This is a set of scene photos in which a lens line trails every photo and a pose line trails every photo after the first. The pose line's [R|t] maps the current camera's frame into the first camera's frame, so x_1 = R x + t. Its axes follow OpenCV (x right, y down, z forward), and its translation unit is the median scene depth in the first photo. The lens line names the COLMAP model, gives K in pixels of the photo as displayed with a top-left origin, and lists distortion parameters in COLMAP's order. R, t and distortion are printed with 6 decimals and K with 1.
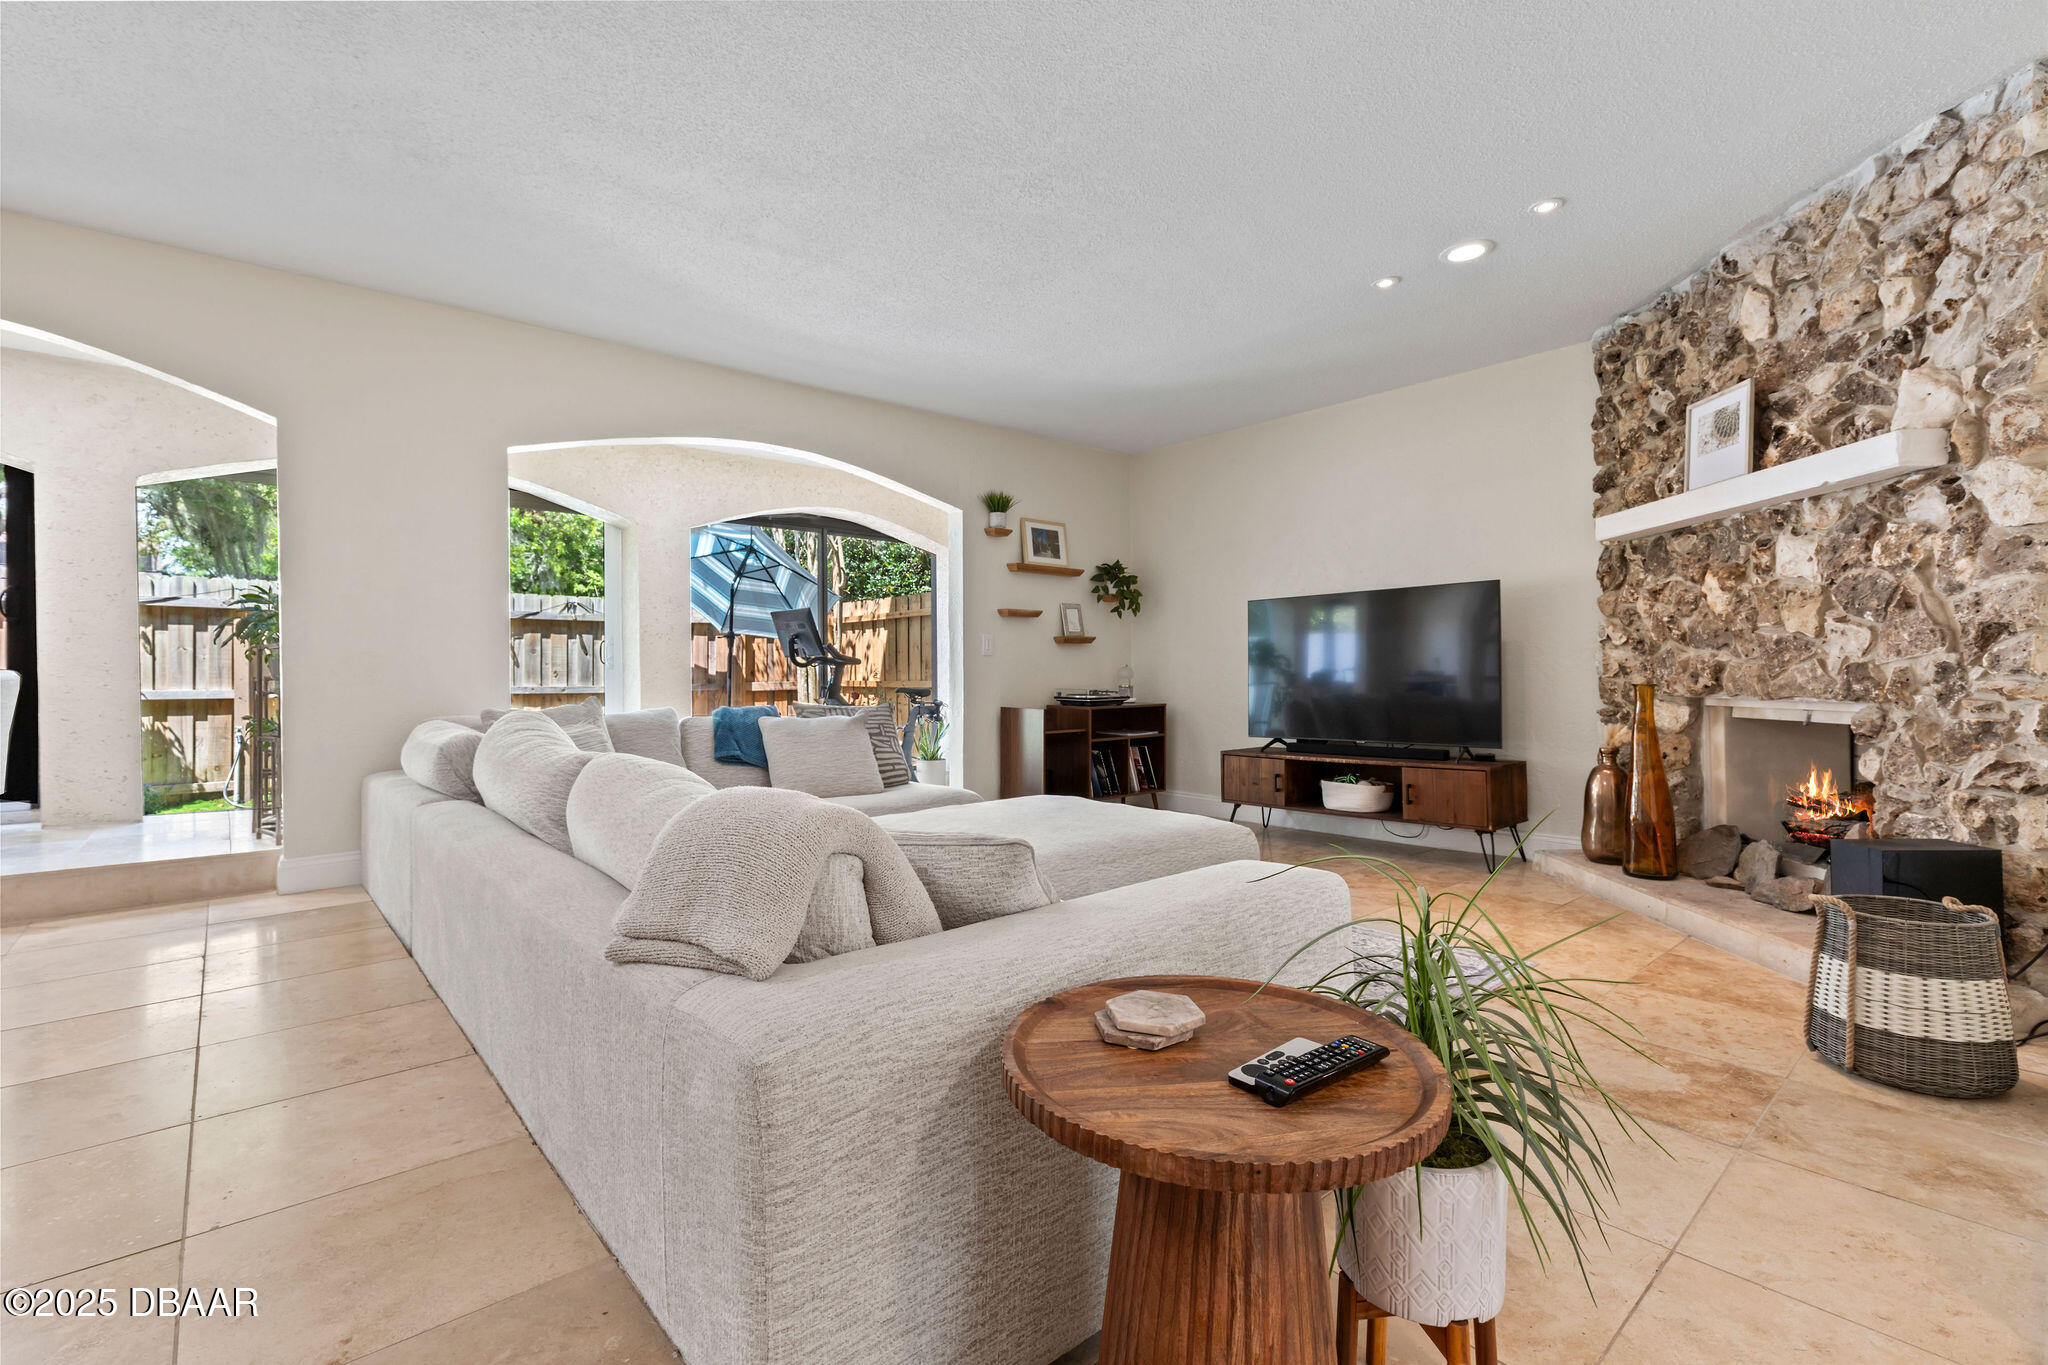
lens RADIAL K [[919.5, 0, 1022.5], [0, 919.5, 671.5], [0, 0, 1]] dist [0.002938, -0.000773]
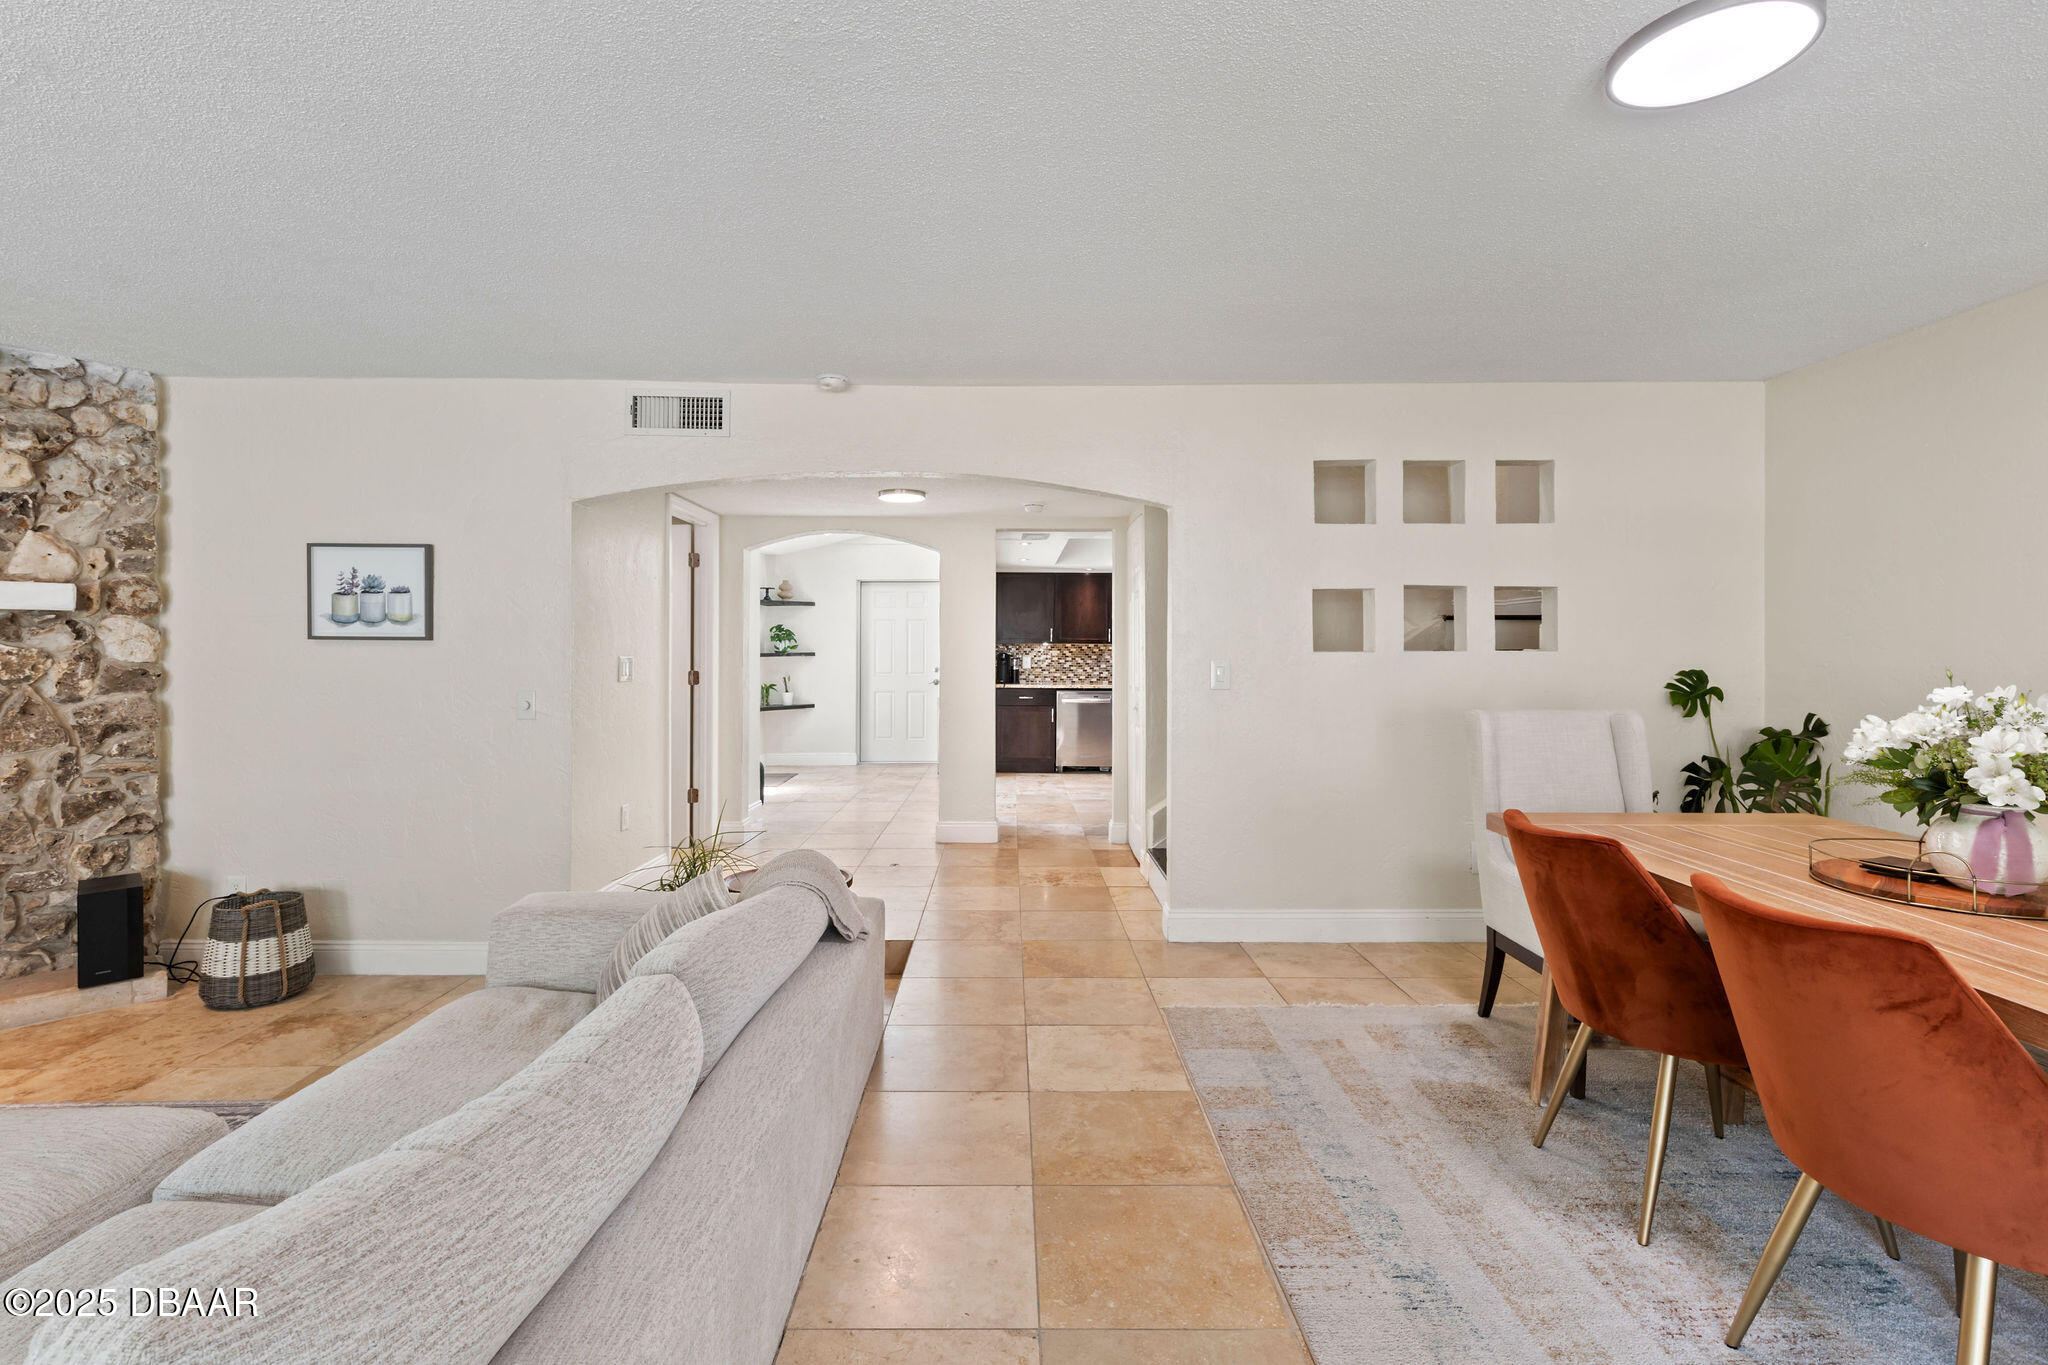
lens RADIAL K [[919.5, 0, 1019.5], [0, 919.5, 652.2], [0, 0, 1]] dist [0.002938, -0.000773]
pose [[-0.762961, 0.007960, 0.646395, -0.814715], [0.004993, 0.999967, -0.006420, -0.121074], [-0.646425, -0.001671, -0.762976, 0.941628]]
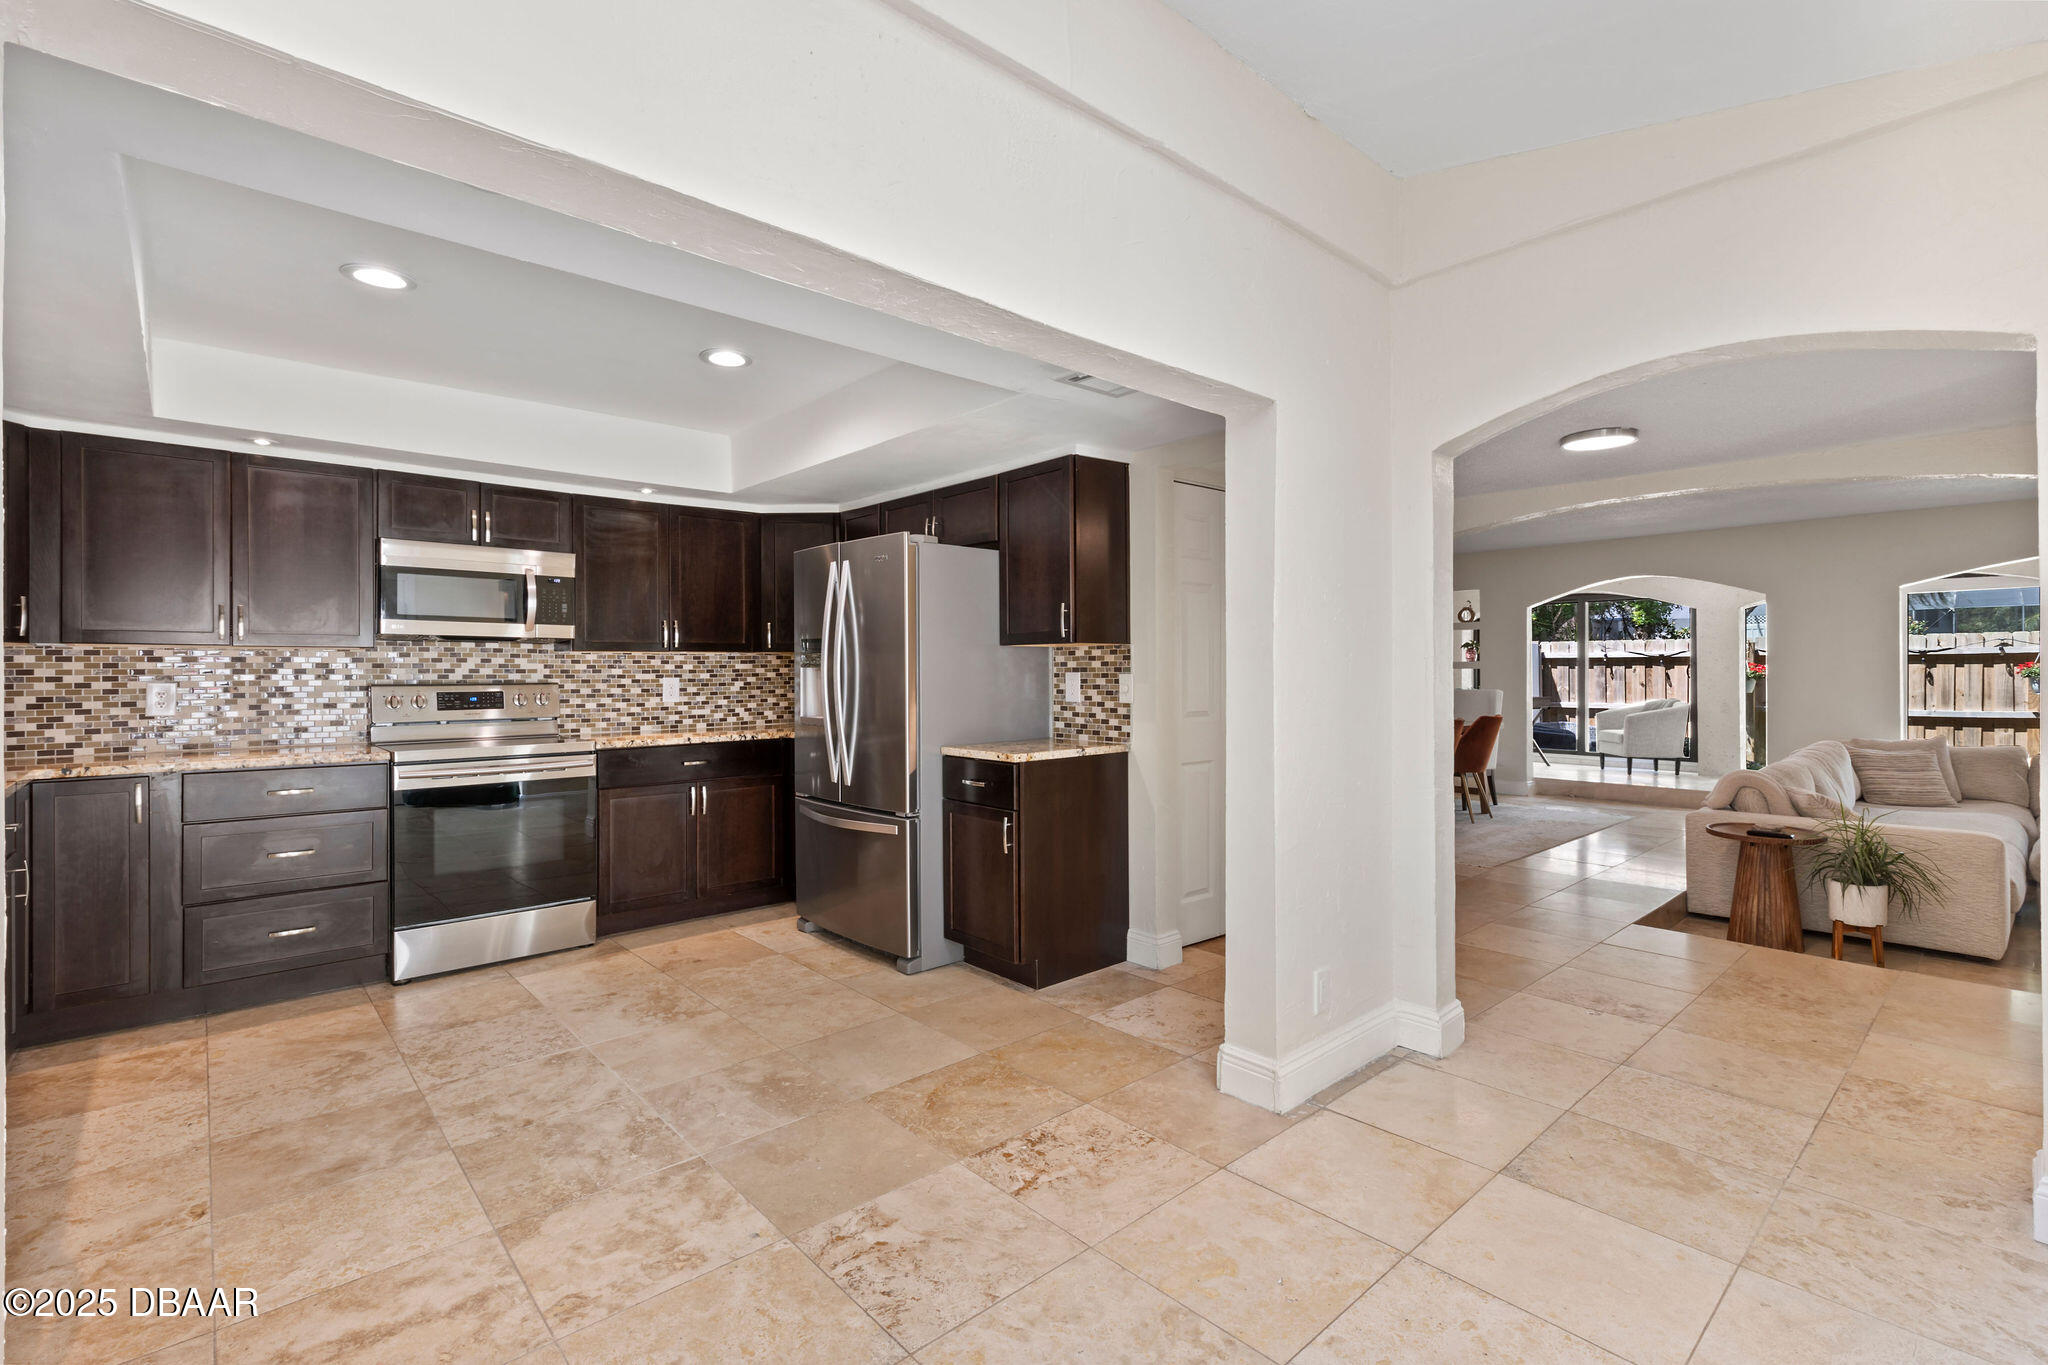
lens RADIAL K [[919.5, 0, 1008.6], [0, 919.5, 672.2], [0, 0, 1]] dist [0.002938, -0.000773]
pose [[0.001234, 0.009726, -0.999952, 1.469839], [0.004960, 0.999940, 0.009732, -0.133293], [0.999987, -0.004972, 0.001186, -0.846949]]
